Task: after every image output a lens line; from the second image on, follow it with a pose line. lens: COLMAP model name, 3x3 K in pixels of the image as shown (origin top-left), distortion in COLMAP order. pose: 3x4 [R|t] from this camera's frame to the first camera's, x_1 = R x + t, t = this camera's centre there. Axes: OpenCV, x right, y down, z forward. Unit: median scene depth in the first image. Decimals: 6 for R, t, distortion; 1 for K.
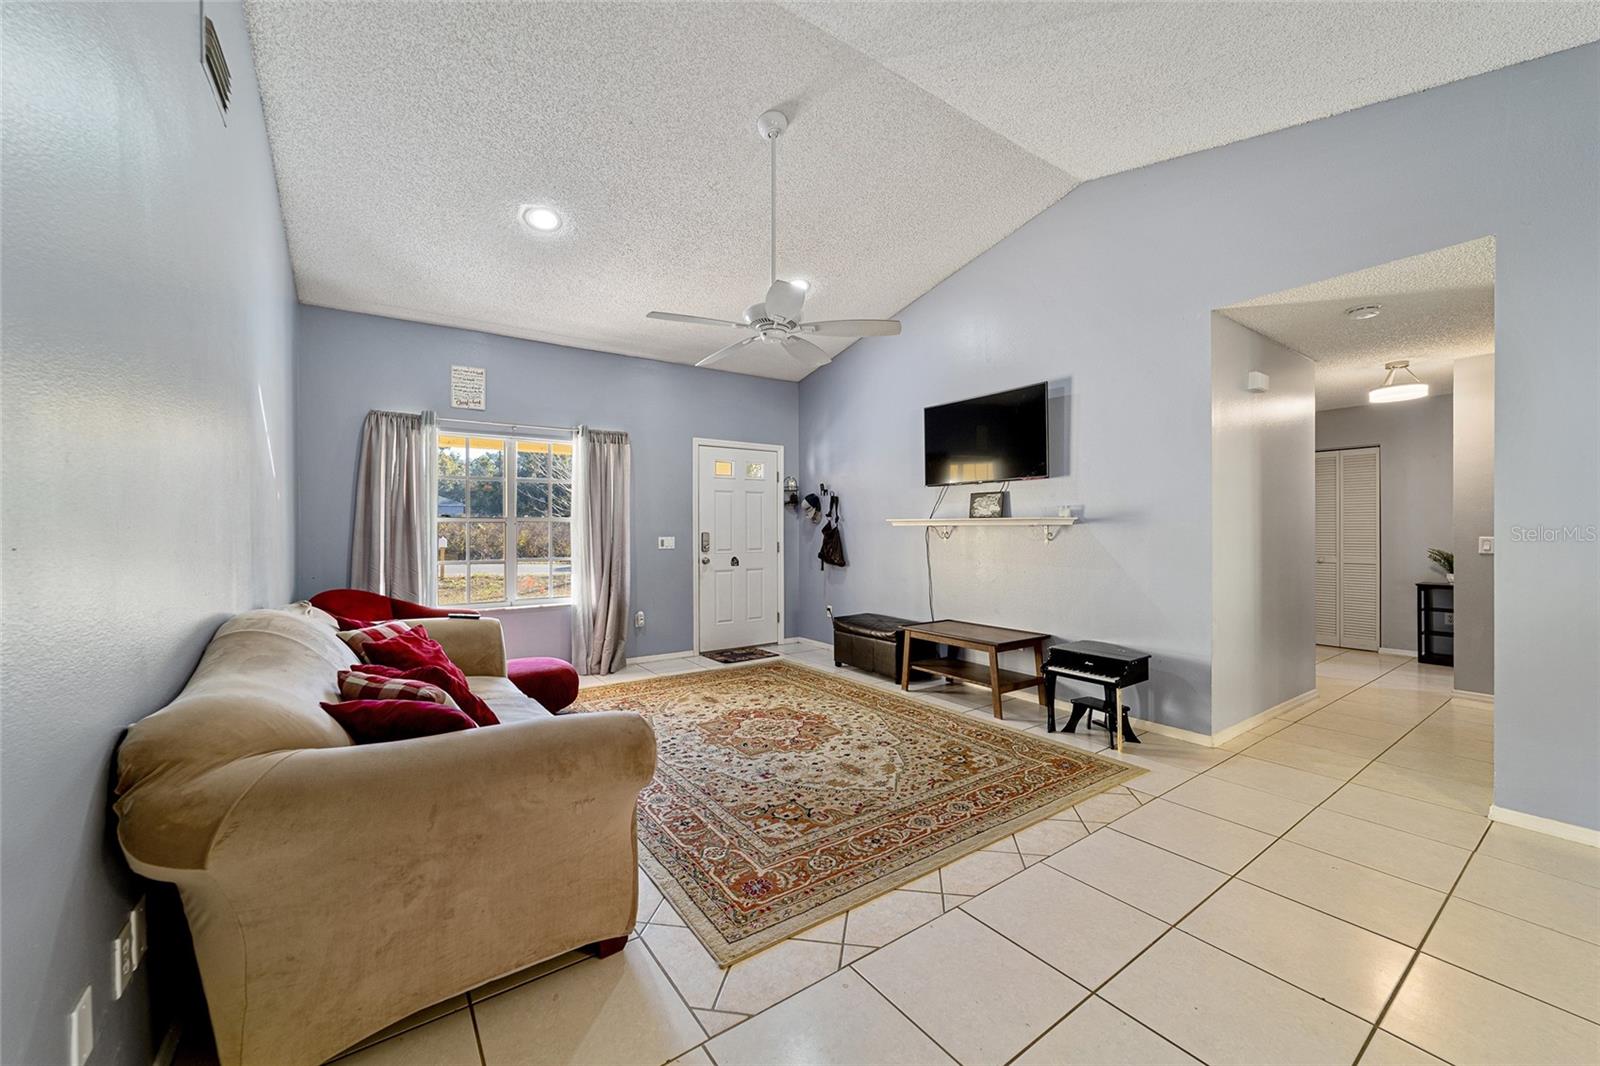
lens RADIAL K [[616.9, 0, 794.6], [0, 616.9, 529.7], [0, 0, 1]] dist [-0.016762, 0.007967]
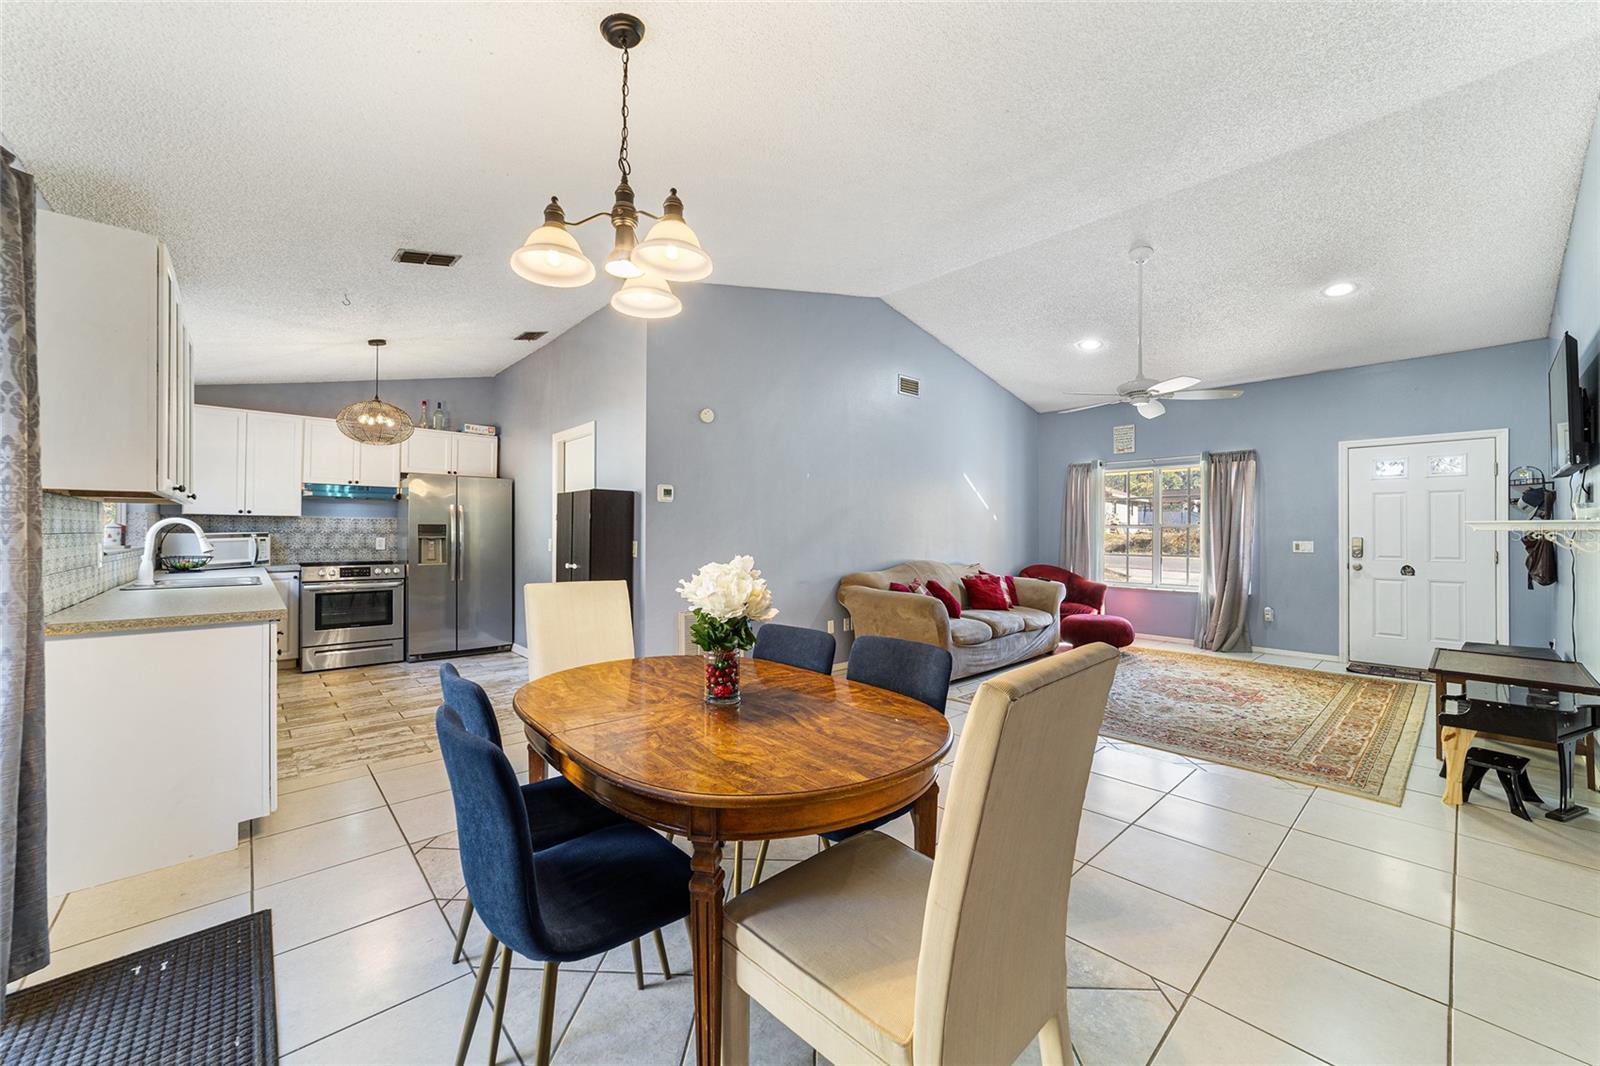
lens RADIAL K [[616.9, 0, 791.8], [0, 616.9, 526.5], [0, 0, 1]] dist [-0.016762, 0.007967]
pose [[0.117046, -0.006358, -0.993106, 1.162335], [-0.006025, 0.999957, -0.007112, -0.001479], [0.993108, 0.006816, 0.117003, 0.013866]]
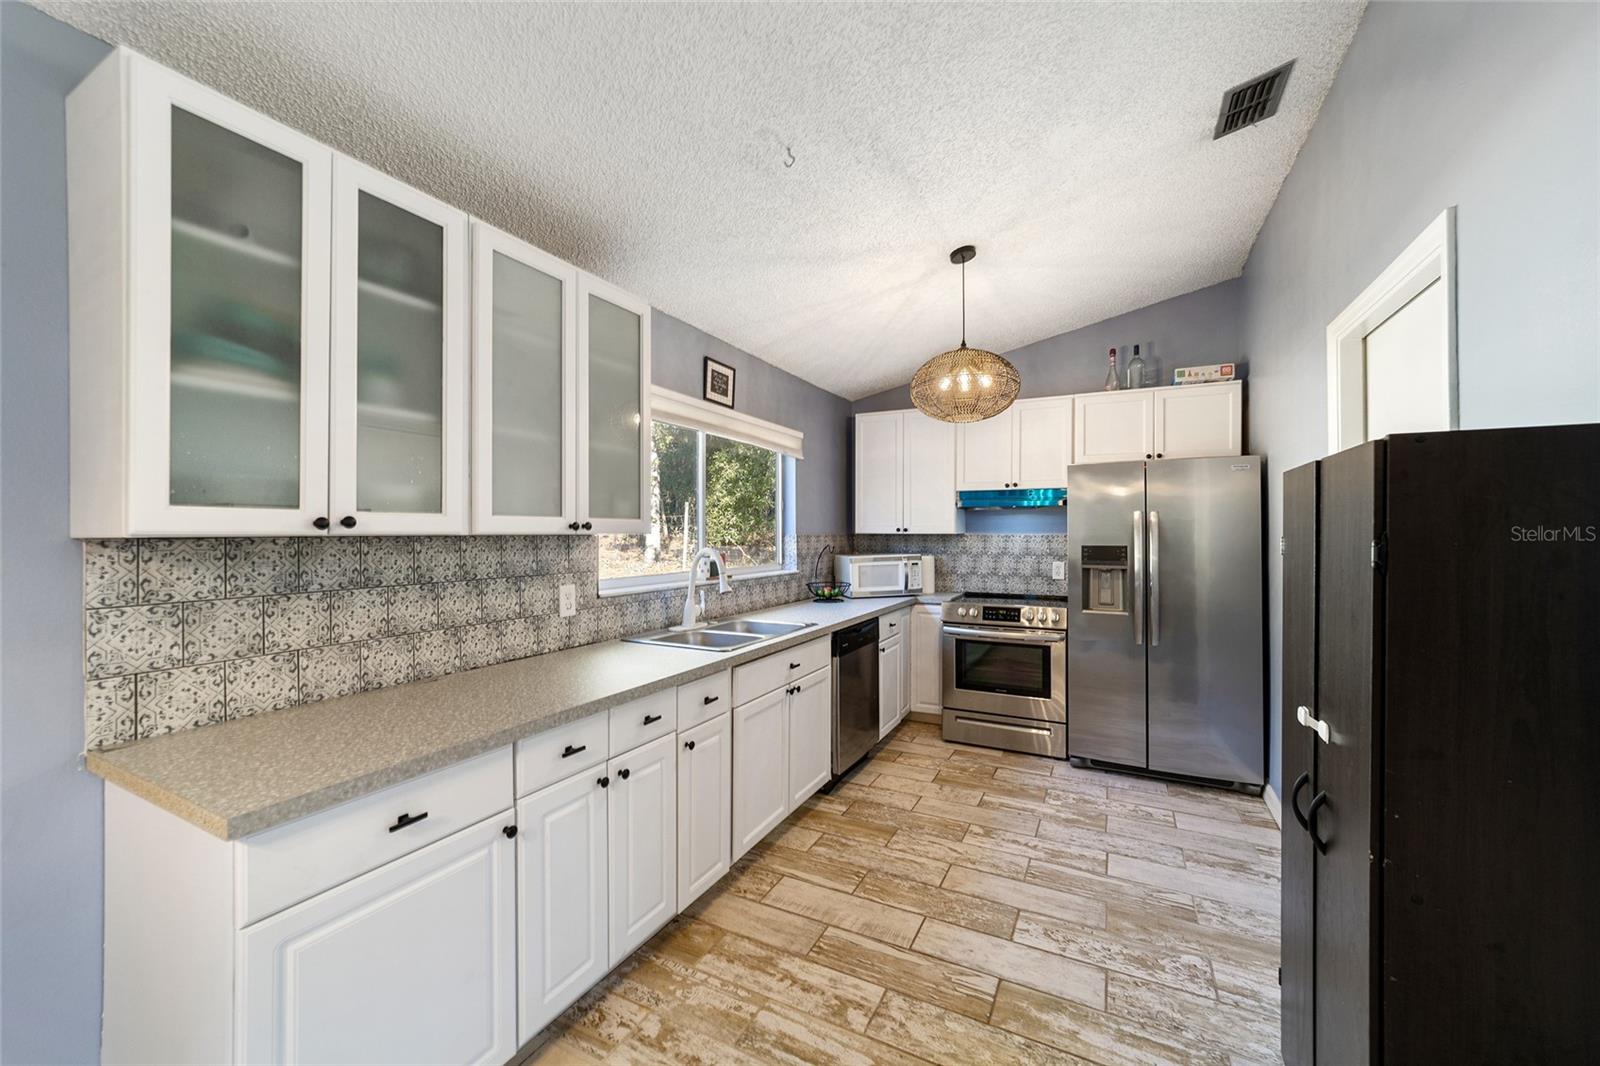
lens RADIAL K [[616.9, 0, 798.8], [0, 616.9, 529.8], [0, 0, 1]] dist [-0.016762, 0.007967]
pose [[-0.887467, 0.002976, -0.460861, 0.318050], [0.003953, 0.999992, -0.001154, -0.038423], [0.460854, -0.002846, -0.887472, -0.102229]]
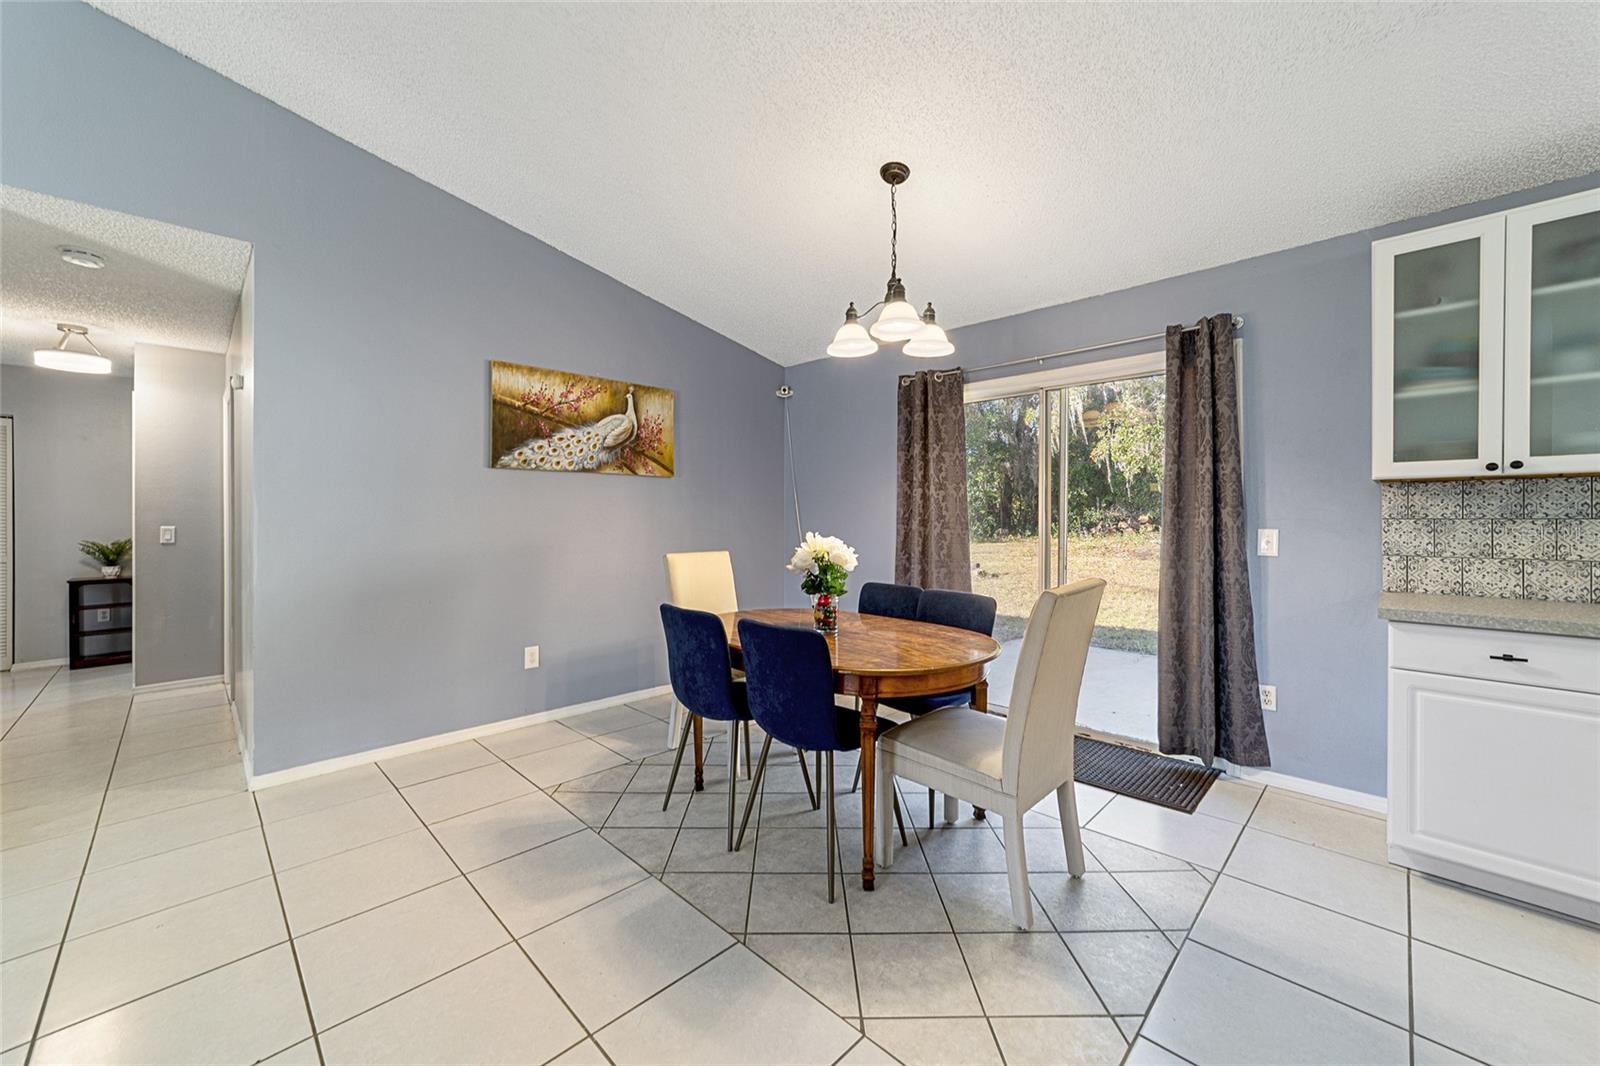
lens RADIAL K [[616.9, 0, 794.3], [0, 616.9, 517.3], [0, 0, 1]] dist [-0.016762, 0.007967]
pose [[-0.175971, 0.000750, 0.984395, -0.053299], [0.004476, 0.999990, 0.000038, 0.001117], [-0.984385, 0.004413, -0.175973, 0.181649]]
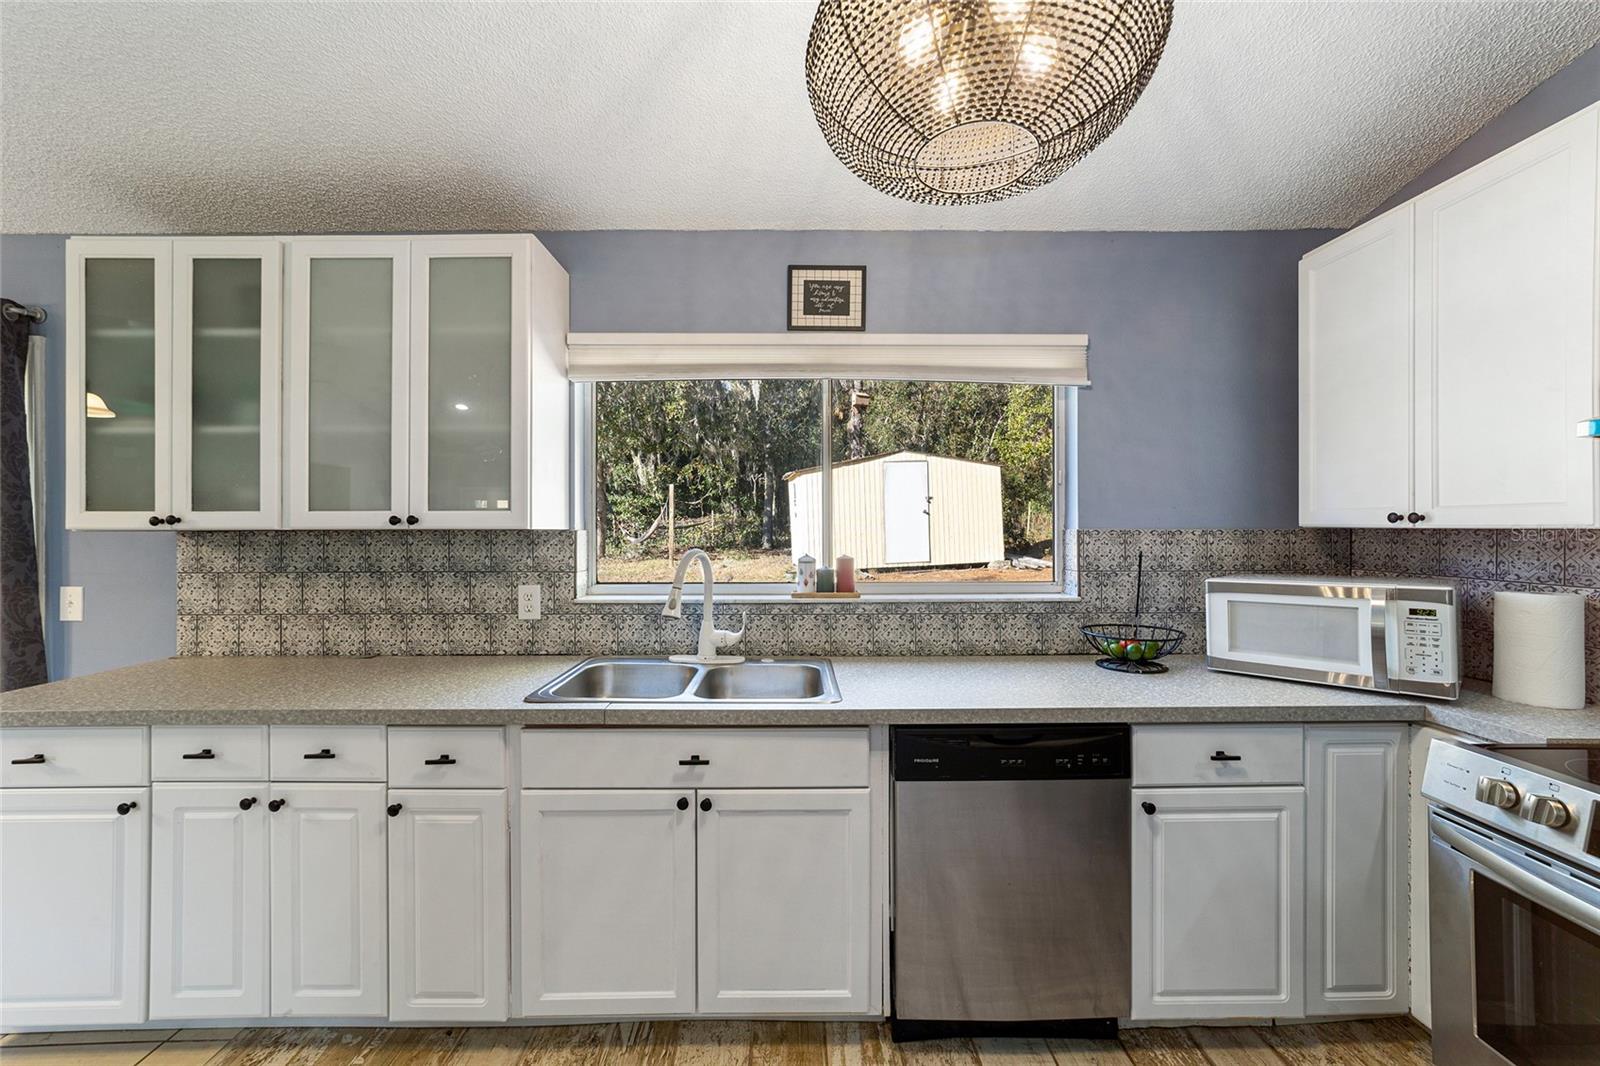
lens RADIAL K [[616.9, 0, 796.1], [0, 616.9, 529.9], [0, 0, 1]] dist [-0.016762, 0.007967]
pose [[-0.818045, 0.004681, 0.575136, -0.333025], [0.007062, 0.999973, 0.001905, -0.033739], [-0.575111, 0.005620, -0.818056, -0.469208]]
